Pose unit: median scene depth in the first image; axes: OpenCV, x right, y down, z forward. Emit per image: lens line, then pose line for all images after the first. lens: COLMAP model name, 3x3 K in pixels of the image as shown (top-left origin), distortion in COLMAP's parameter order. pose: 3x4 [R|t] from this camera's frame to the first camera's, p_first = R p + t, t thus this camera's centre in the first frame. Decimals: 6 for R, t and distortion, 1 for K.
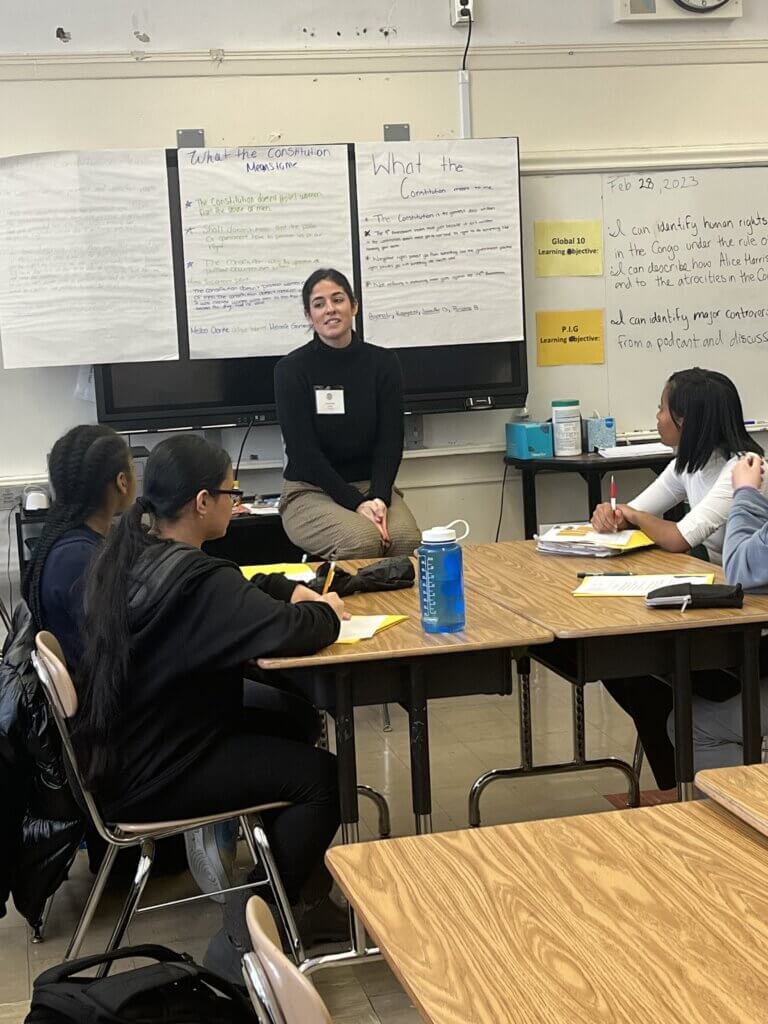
lens RADIAL K [[1963.3, 0, 388.1], [0, 1963.3, 515.9], [0, 0, 1]] dist [0.200540, 0.000000]
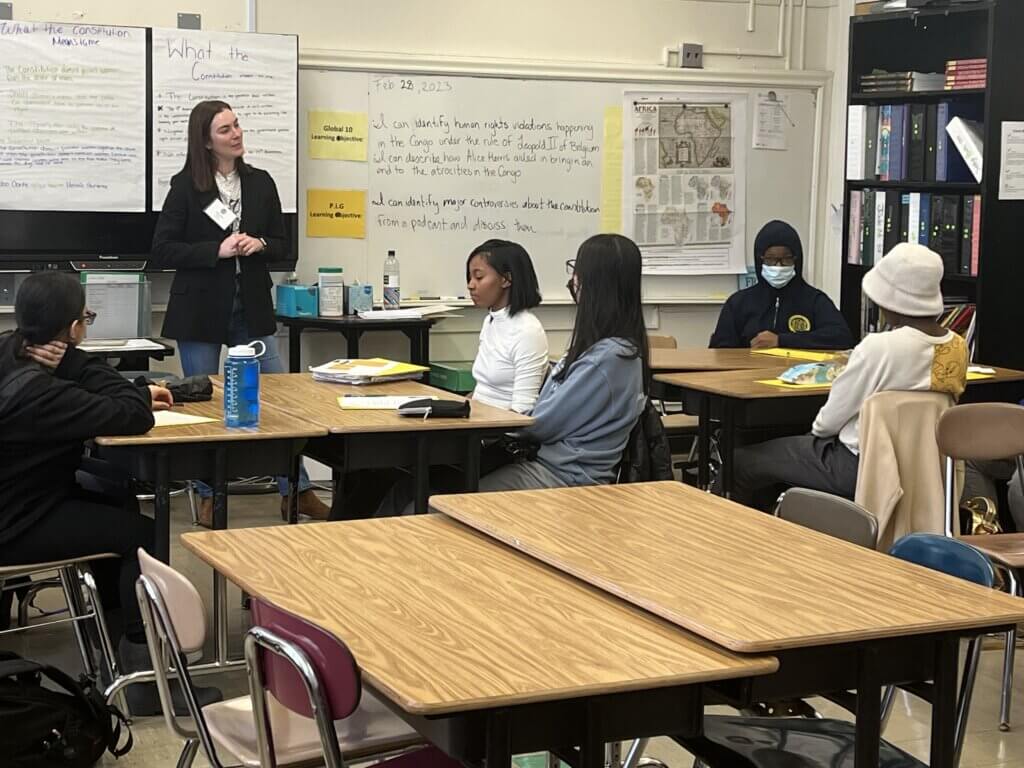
lens RADIAL K [[1963.3, 0, 512.5], [0, 1963.3, 377.6], [0, 0, 1]] dist [0.200540, 0.000000]
pose [[0.980576, 0.045914, 0.190691, -0.022430], [-0.043727, 0.998921, -0.015665, 0.019296], [-0.191205, 0.007022, 0.981525, -0.149339]]
